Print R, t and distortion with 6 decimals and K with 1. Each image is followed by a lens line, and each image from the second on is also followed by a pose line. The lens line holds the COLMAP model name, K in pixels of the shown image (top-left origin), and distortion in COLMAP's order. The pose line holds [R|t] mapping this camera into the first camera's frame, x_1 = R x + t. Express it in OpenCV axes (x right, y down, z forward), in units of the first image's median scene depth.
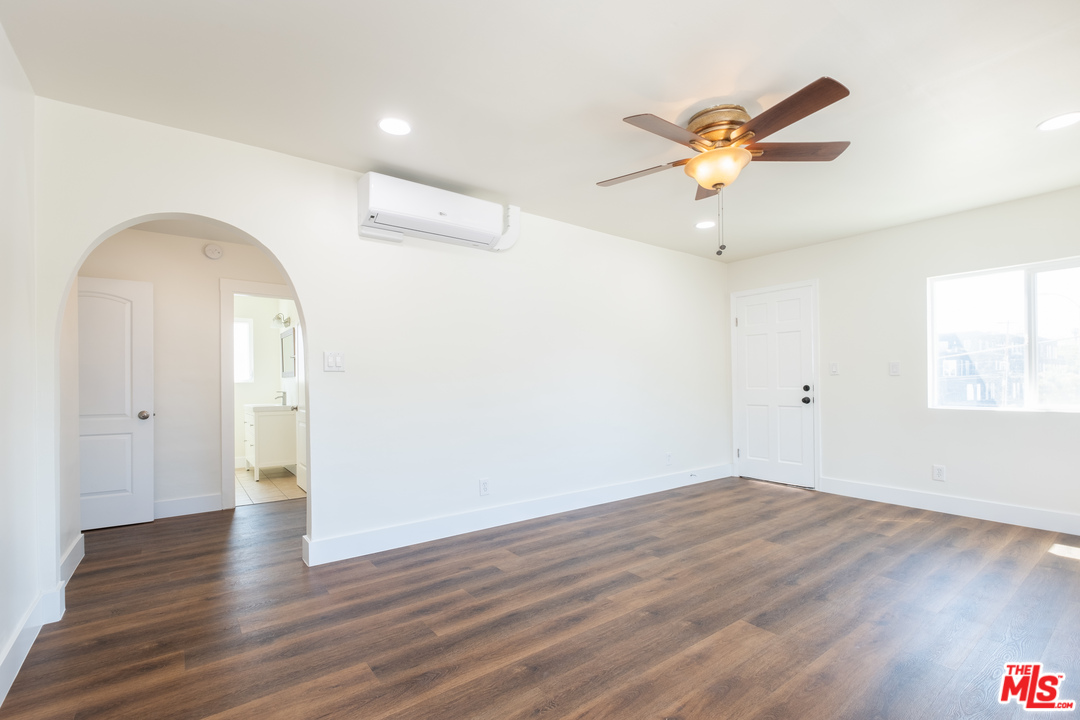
lens RADIAL K [[495.0, 0, 539.0], [0, 495.0, 383.2], [0, 0, 1]] dist [0.001076, -0.000511]
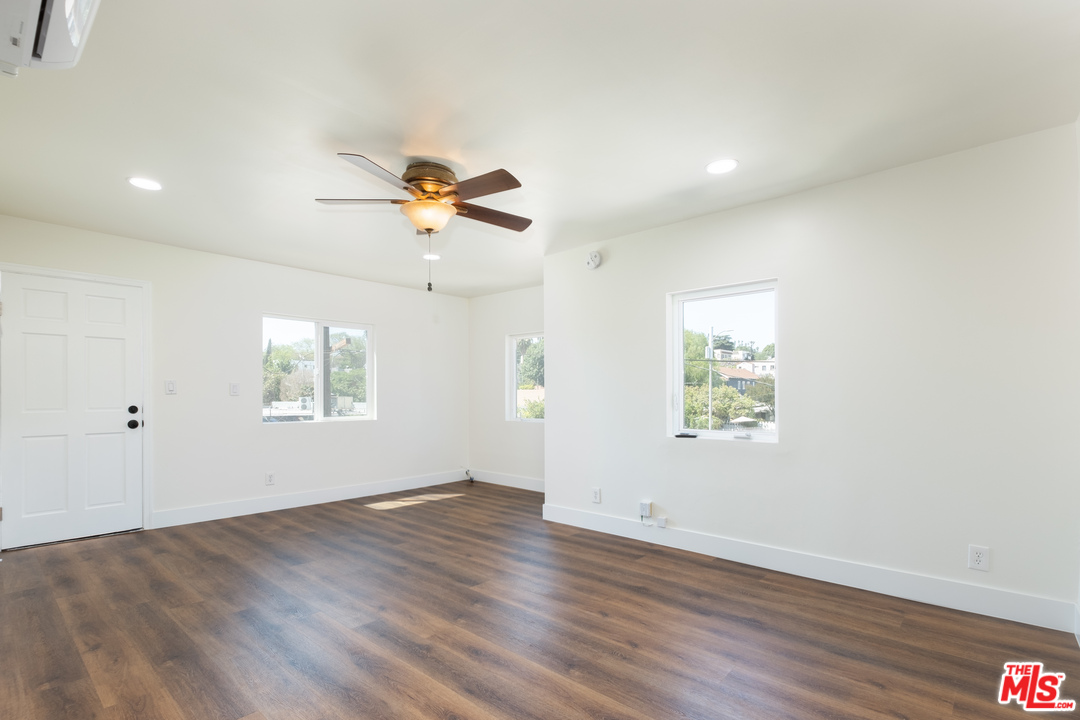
lens RADIAL K [[500.2, 0, 554.1], [0, 500.2, 392.2], [0, 0, 1]] dist [0.001510, -0.000043]
pose [[-0.202522, 0.014846, 0.979165, -0.642627], [0.006457, 0.999884, -0.013825, -0.004194], [-0.979256, 0.003523, -0.202594, 0.744725]]
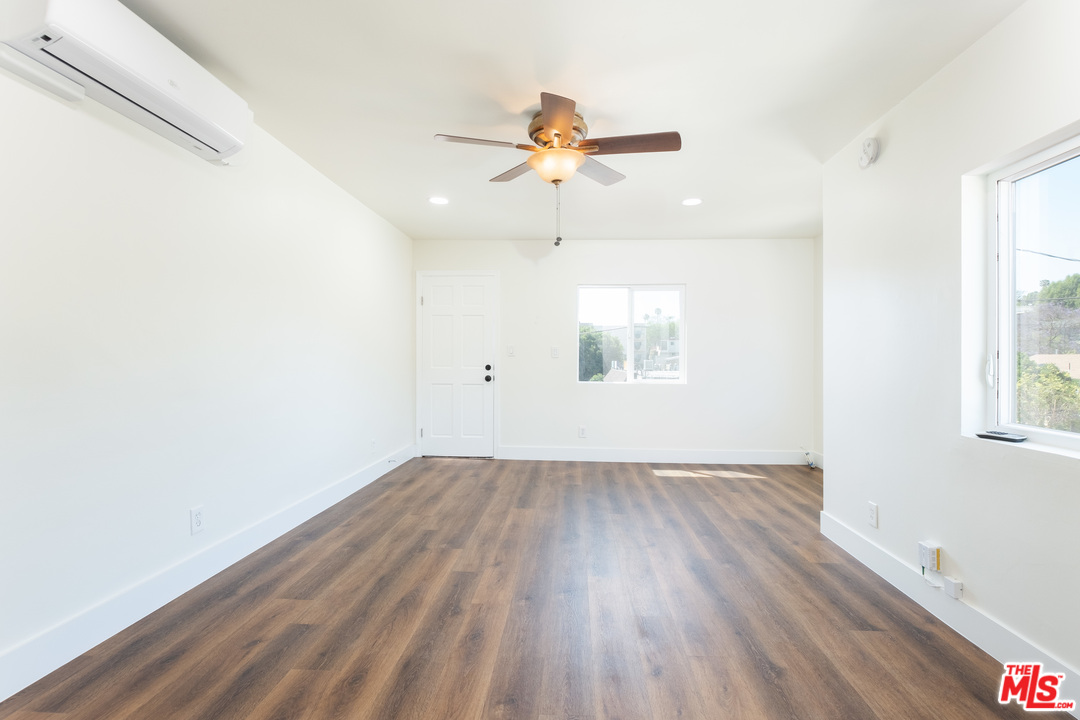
lens RADIAL K [[515.6, 0, 565.6], [0, 515.6, 355.6], [0, 0, 1]] dist [0.007324, 0.000106]
pose [[0.626123, 0.018263, 0.779510, -0.386866], [-0.010432, 0.999832, -0.015046, -0.001740], [-0.779655, 0.001289, 0.626209, 0.219977]]
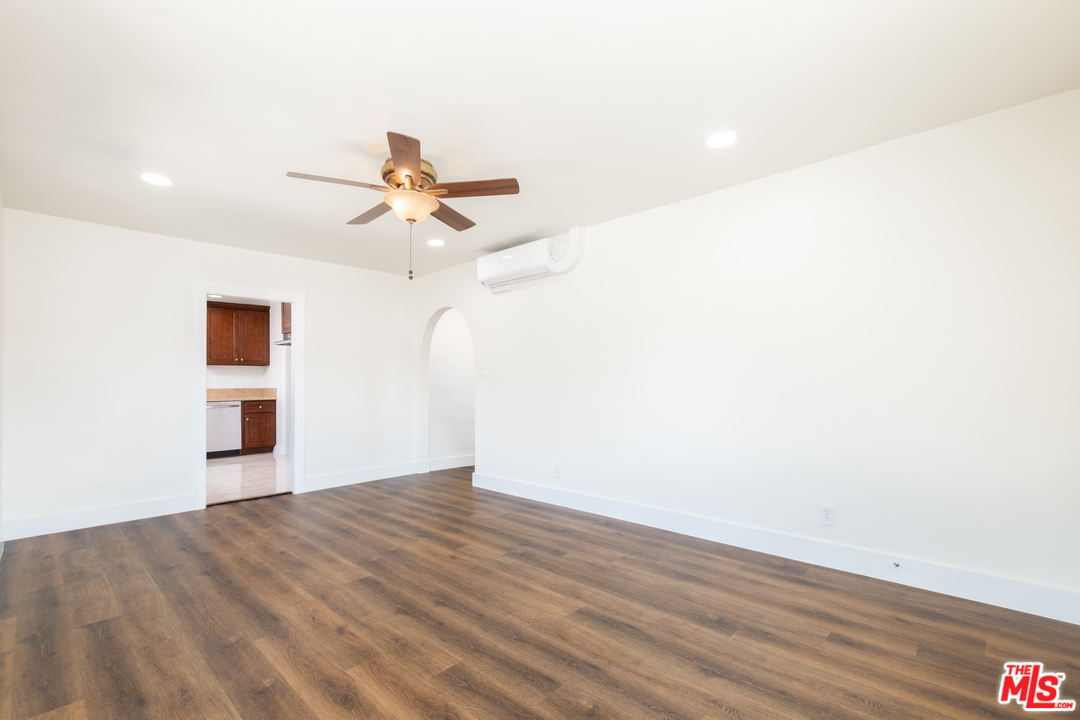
lens RADIAL K [[495.0, 0, 539.0], [0, 495.0, 383.2], [0, 0, 1]] dist [0.001076, -0.000511]
pose [[0.140763, 0.005417, -0.990029, 1.227904], [0.002299, 0.999981, 0.005799, -0.014185], [0.990041, -0.003092, 0.140748, 0.887656]]
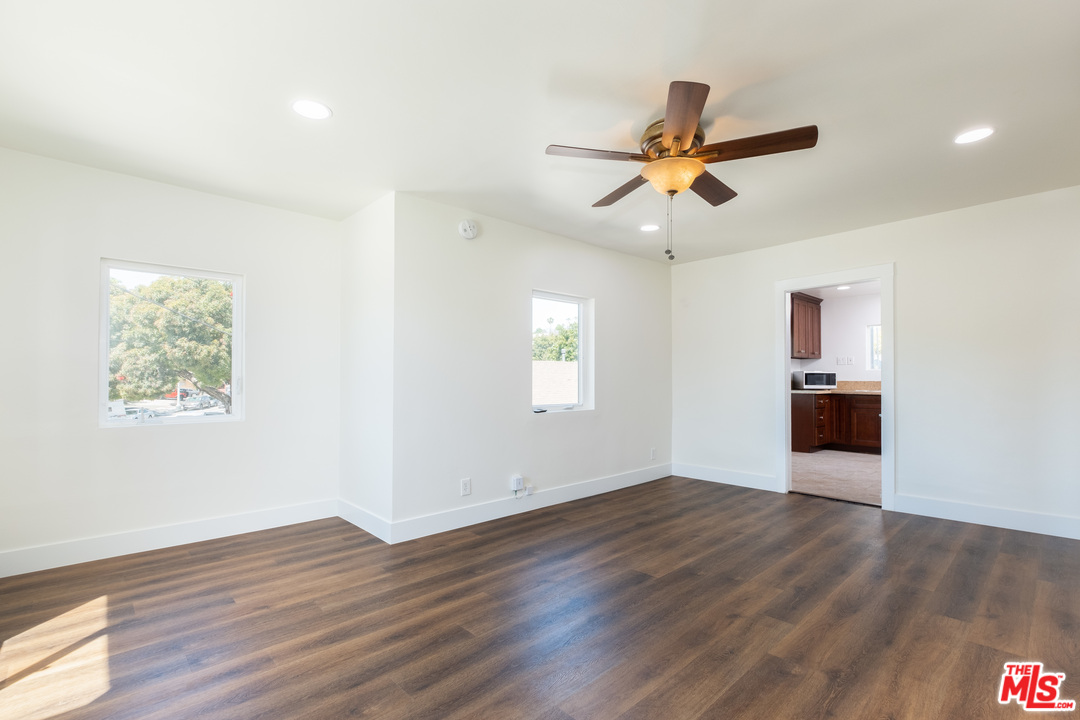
lens RADIAL K [[478.3, 0, 530.7], [0, 478.3, 364.2], [0, 0, 1]] dist [0.000357, -0.000444]
pose [[-0.997439, 0.006862, -0.071194, 0.569134], [0.008738, 0.999622, -0.026072, -0.011602], [0.070988, -0.026627, -0.997122, 1.538320]]
